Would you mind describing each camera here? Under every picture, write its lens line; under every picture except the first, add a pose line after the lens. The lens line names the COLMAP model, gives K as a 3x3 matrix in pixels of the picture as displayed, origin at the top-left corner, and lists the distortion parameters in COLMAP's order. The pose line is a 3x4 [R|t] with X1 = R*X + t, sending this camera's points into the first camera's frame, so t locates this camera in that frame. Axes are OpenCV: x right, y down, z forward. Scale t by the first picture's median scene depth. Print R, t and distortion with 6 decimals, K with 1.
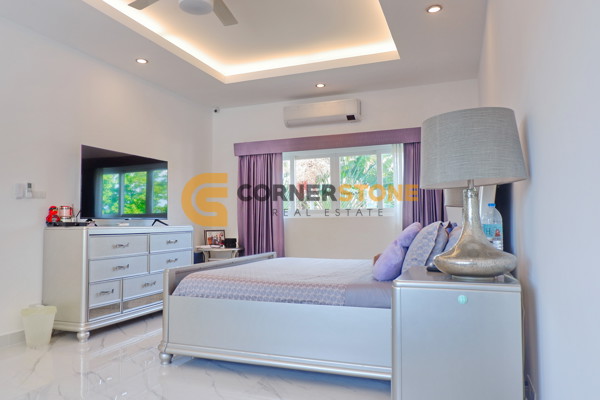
lens RADIAL K [[425.7, 0, 300.0], [0, 425.7, 200.0], [0, 0, 1]] dist [-0.028737, -0.000454]
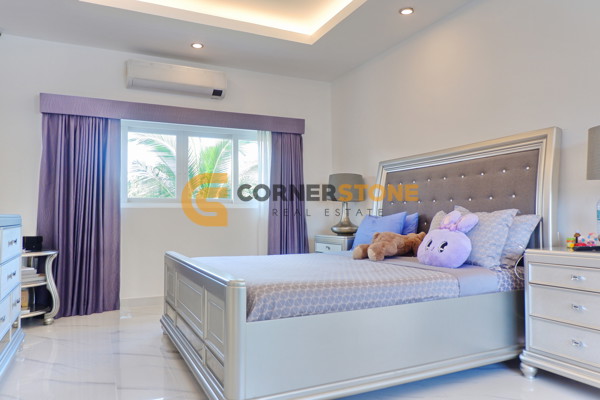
lens RADIAL K [[425.7, 0, 300.0], [0, 425.7, 200.0], [0, 0, 1]] dist [-0.028737, -0.000454]
pose [[0.687940, 0.036425, 0.724853, -0.388386], [-0.040905, 0.999098, -0.011385, 0.027261], [-0.724614, -0.021818, 0.688809, 0.284660]]
